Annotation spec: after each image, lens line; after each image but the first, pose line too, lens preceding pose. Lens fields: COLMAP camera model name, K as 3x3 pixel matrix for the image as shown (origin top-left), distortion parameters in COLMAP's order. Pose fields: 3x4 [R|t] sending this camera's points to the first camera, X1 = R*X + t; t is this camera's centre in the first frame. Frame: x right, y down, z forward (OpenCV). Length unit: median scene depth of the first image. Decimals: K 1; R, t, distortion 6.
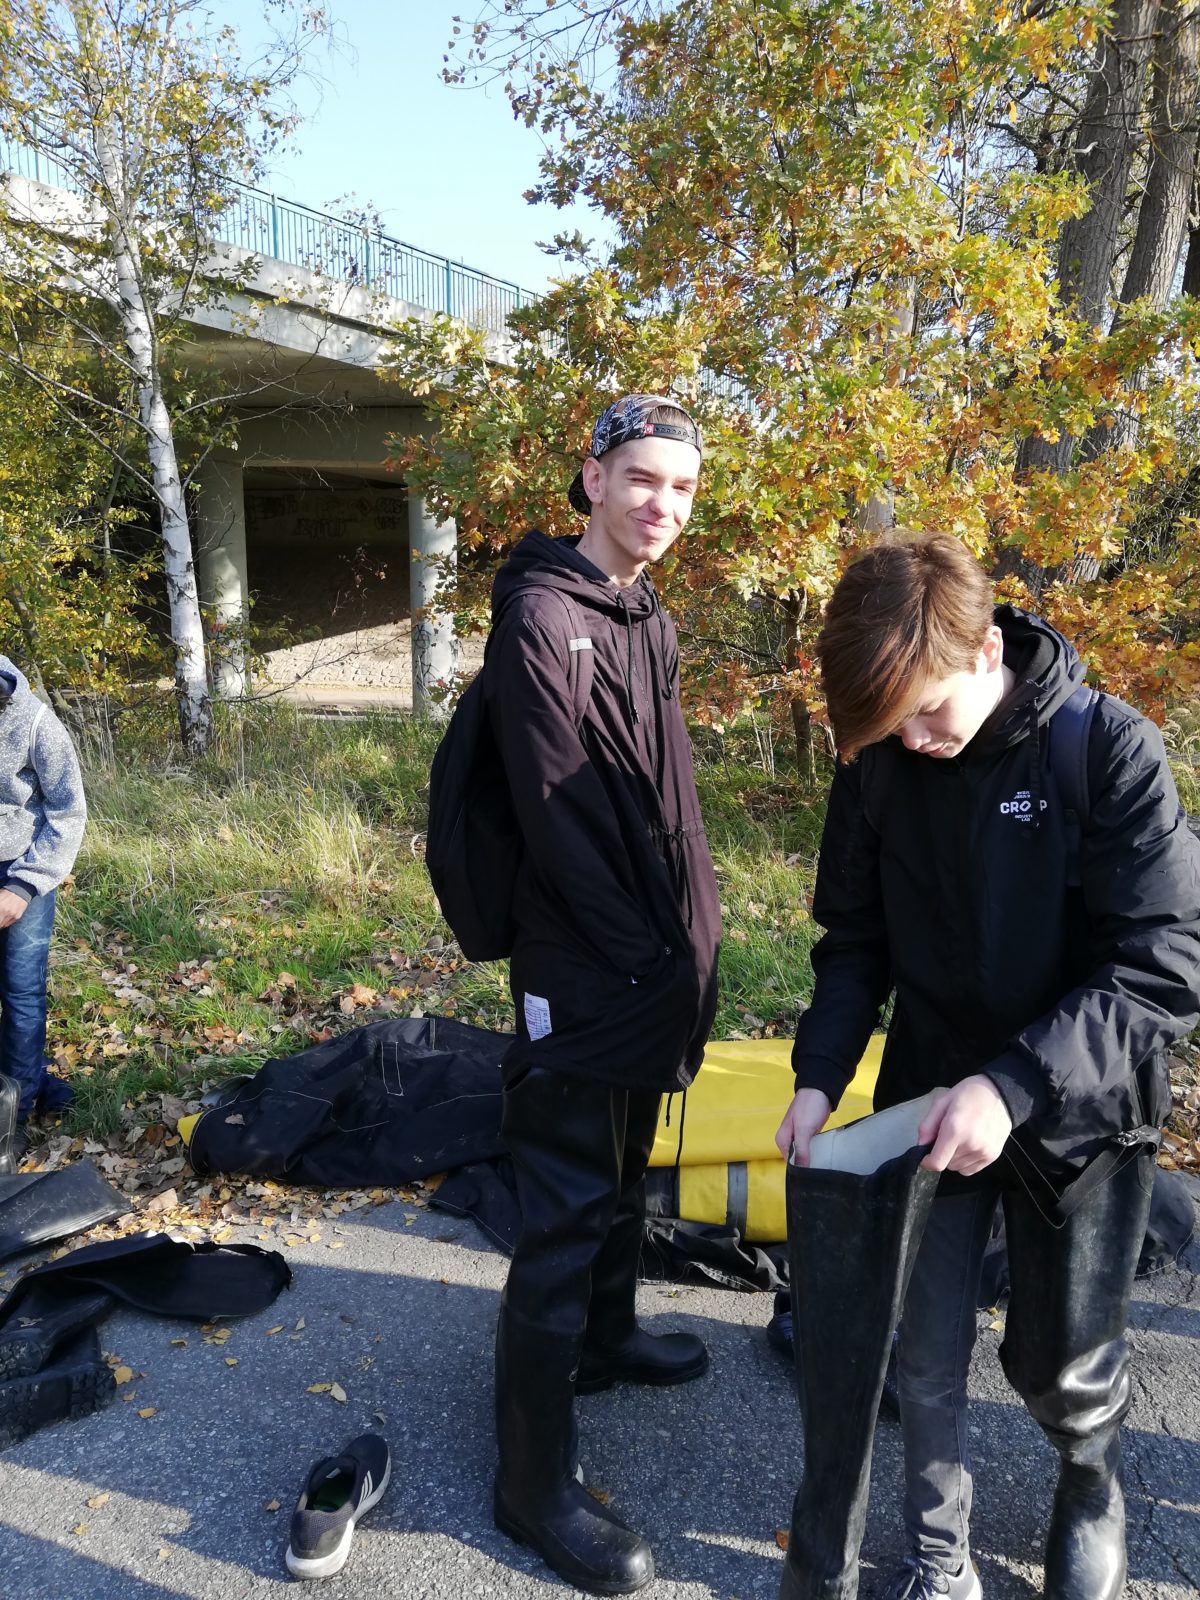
lens RADIAL K [[1216.5, 0, 600.0], [0, 1216.5, 800.0], [0, 0, 1]] dist [0.004394, -0.009813]
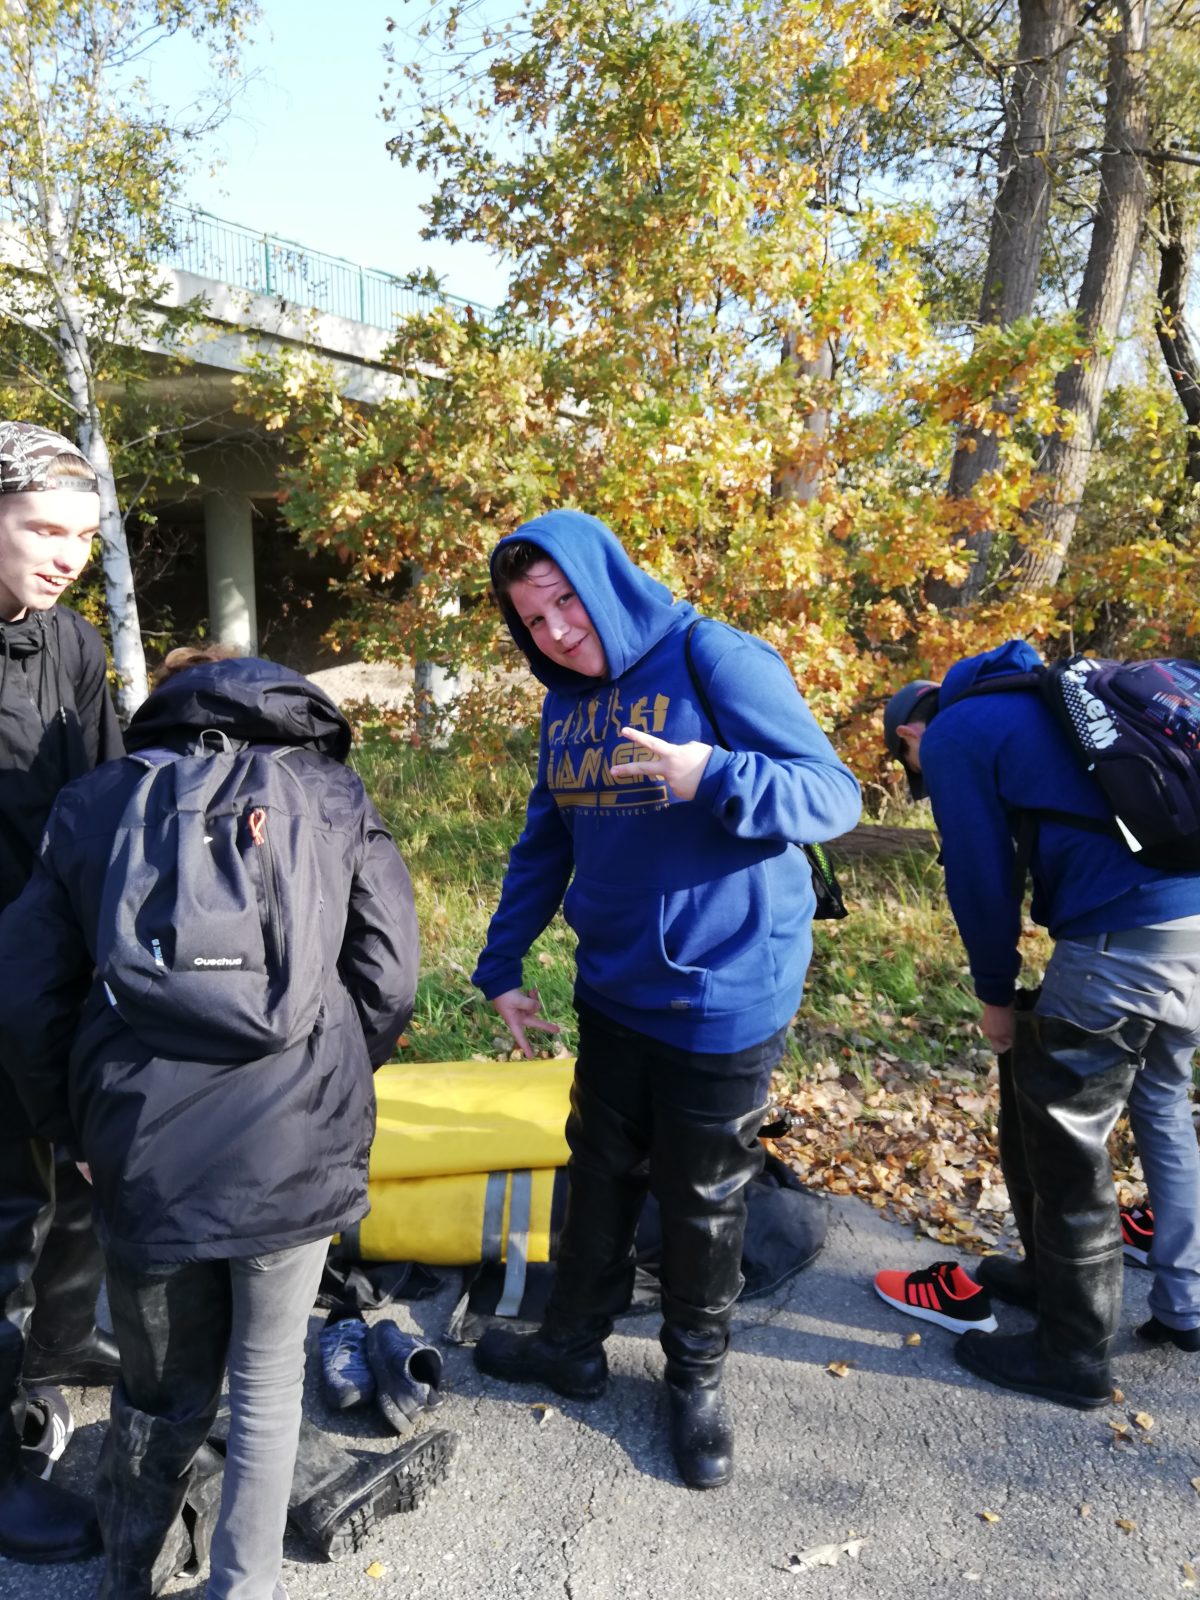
lens RADIAL K [[1226.8, 0, 600.0], [0, 1226.8, 800.0], [0, 0, 1]] dist [-0.003959, 0.006569]
pose [[0.999062, -0.002661, -0.043217, 0.149919], [0.001712, 0.999757, -0.021962, 0.001230], [0.043265, 0.021867, 0.998824, -0.009141]]
